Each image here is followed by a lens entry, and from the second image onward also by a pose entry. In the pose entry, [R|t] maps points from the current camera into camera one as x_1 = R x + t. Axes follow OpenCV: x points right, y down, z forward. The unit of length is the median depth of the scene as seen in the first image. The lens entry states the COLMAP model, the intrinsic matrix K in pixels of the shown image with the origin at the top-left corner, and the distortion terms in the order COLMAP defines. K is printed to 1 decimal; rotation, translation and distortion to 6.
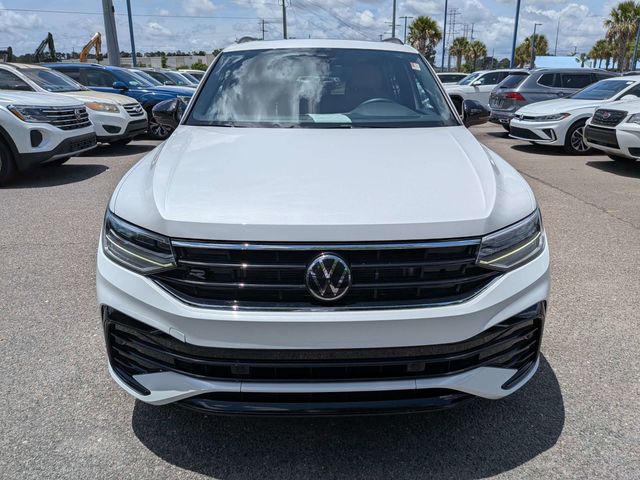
lens RADIAL K [[483.2, 0, 320.0], [0, 483.2, 240.0], [0, 0, 1]] dist [0.021189, -0.049328]
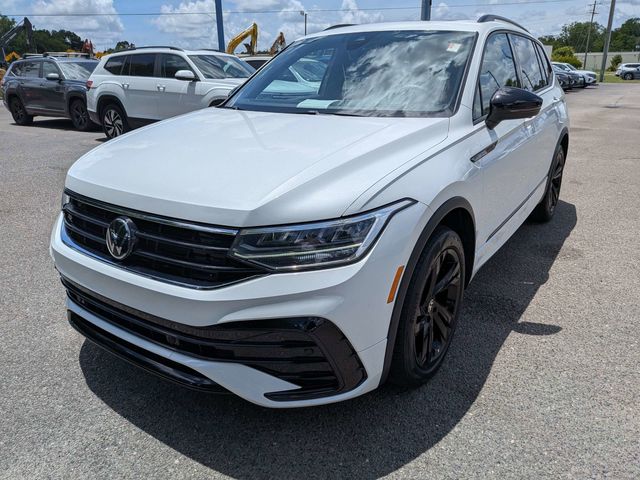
lens RADIAL K [[483.2, 0, 320.0], [0, 483.2, 240.0], [0, 0, 1]] dist [0.021189, -0.049328]
pose [[0.810321, 0.180066, -0.557634, 0.849766], [-0.170401, 0.982902, 0.069773, -0.066857], [0.560663, 0.038483, 0.827149, 0.250636]]
